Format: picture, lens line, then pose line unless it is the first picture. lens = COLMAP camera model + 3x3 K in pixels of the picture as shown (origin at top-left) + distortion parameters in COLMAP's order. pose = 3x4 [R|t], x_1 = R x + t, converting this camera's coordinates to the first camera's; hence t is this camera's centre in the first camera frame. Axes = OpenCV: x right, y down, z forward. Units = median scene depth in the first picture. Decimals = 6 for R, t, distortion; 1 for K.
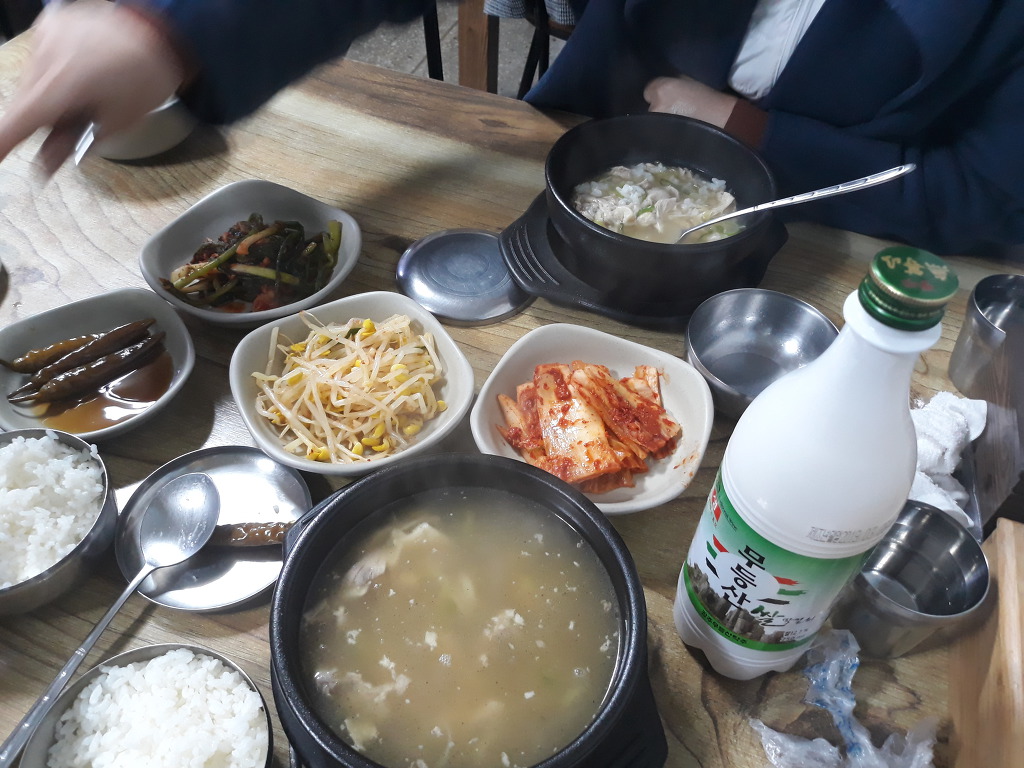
lens RADIAL K [[825.9, 0, 511.3], [0, 825.9, 382.9], [0, 0, 1]] dist [0.032140, -0.083467]
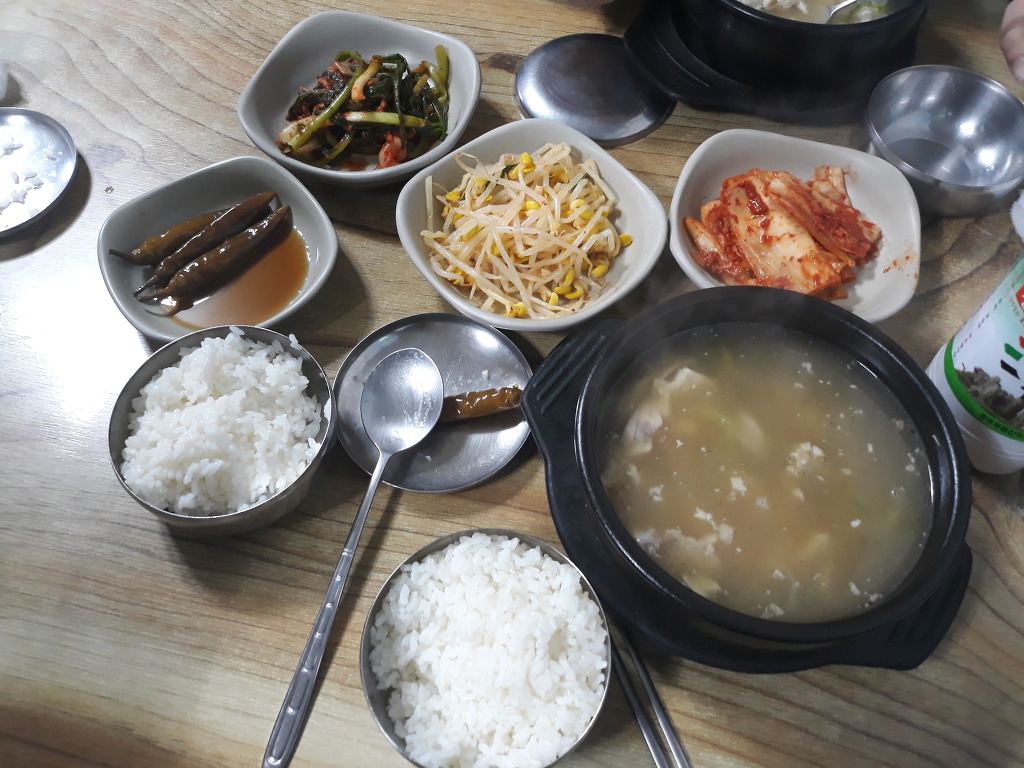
lens RADIAL K [[825.9, 0, 509.4], [0, 825.9, 386.2], [0, 0, 1]] dist [0.032140, -0.083467]
pose [[0.988323, -0.144870, 0.047224, -0.304652], [0.131672, 0.967968, 0.213775, -0.030773], [-0.076681, -0.205061, 0.975741, 0.088679]]
